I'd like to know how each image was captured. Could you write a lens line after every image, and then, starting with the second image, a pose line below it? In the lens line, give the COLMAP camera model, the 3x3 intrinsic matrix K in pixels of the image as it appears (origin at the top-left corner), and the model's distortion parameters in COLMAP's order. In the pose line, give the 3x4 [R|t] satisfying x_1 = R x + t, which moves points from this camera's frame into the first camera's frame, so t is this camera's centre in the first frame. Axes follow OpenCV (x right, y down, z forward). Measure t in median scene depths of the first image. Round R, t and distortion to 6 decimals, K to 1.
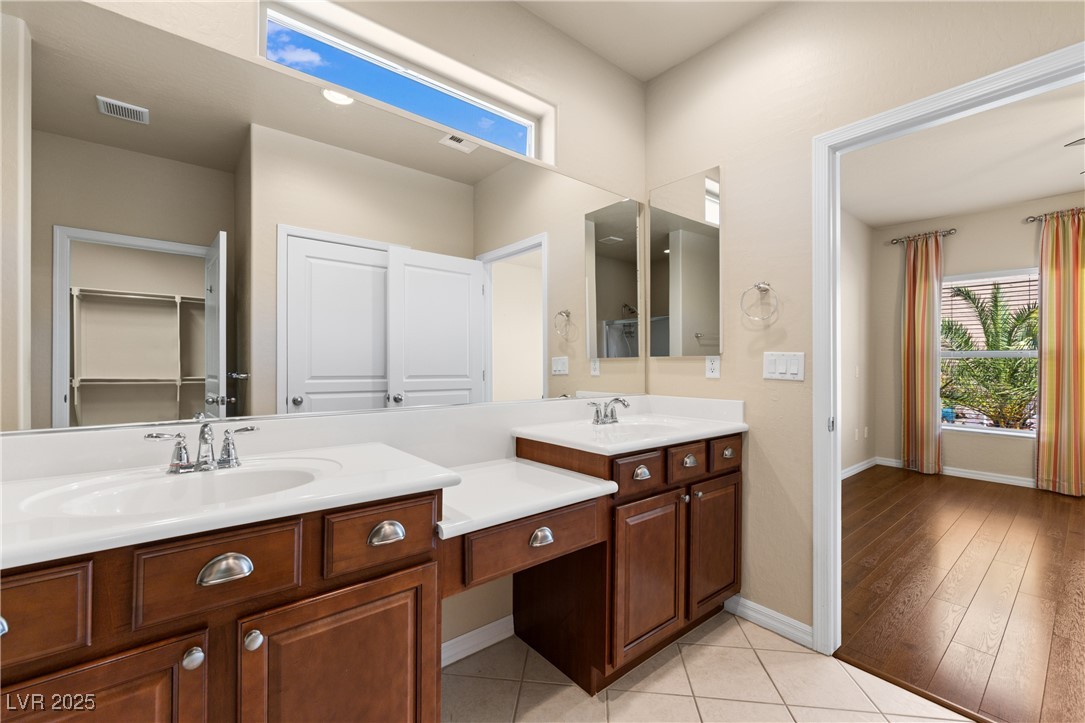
lens RADIAL K [[439.0, 0, 541.5], [0, 439.0, 359.3], [0, 0, 1]] dist [-0.000494, 0.000562]
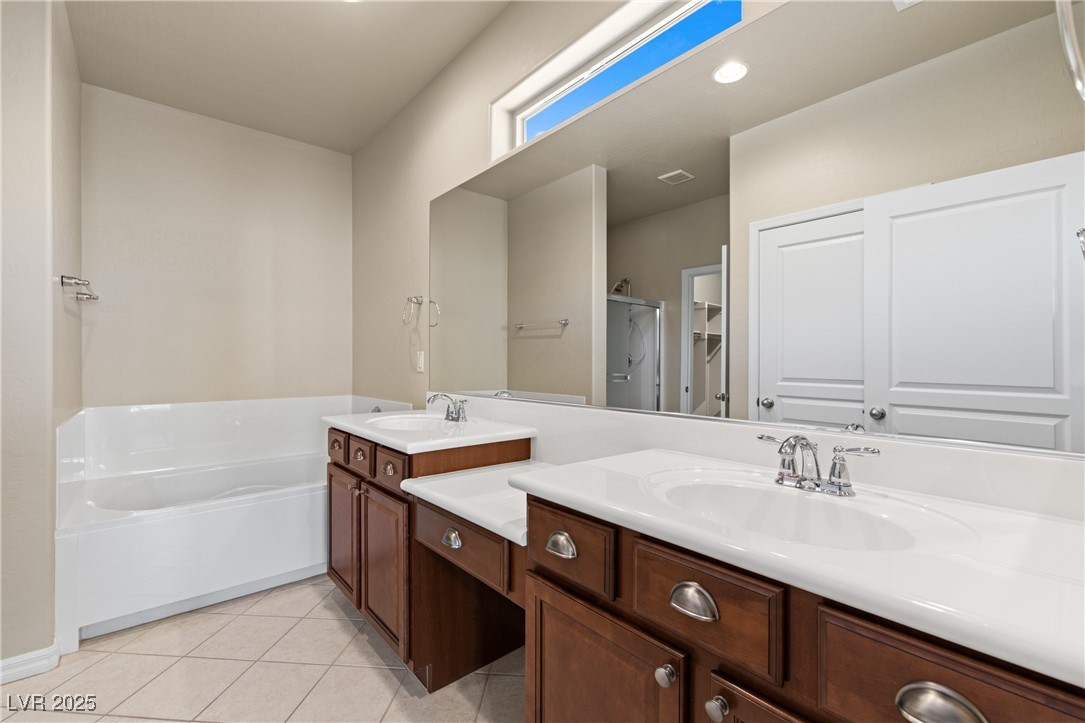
lens RADIAL K [[471.4, 0, 545.9], [0, 471.4, 363.0], [0, 0, 1]] dist [-0.000319, -0.000919]
pose [[0.036055, -0.004111, -0.999341, 0.458235], [0.002792, 0.999988, -0.004012, 0.011338], [0.999346, -0.002646, 0.036066, 0.513523]]
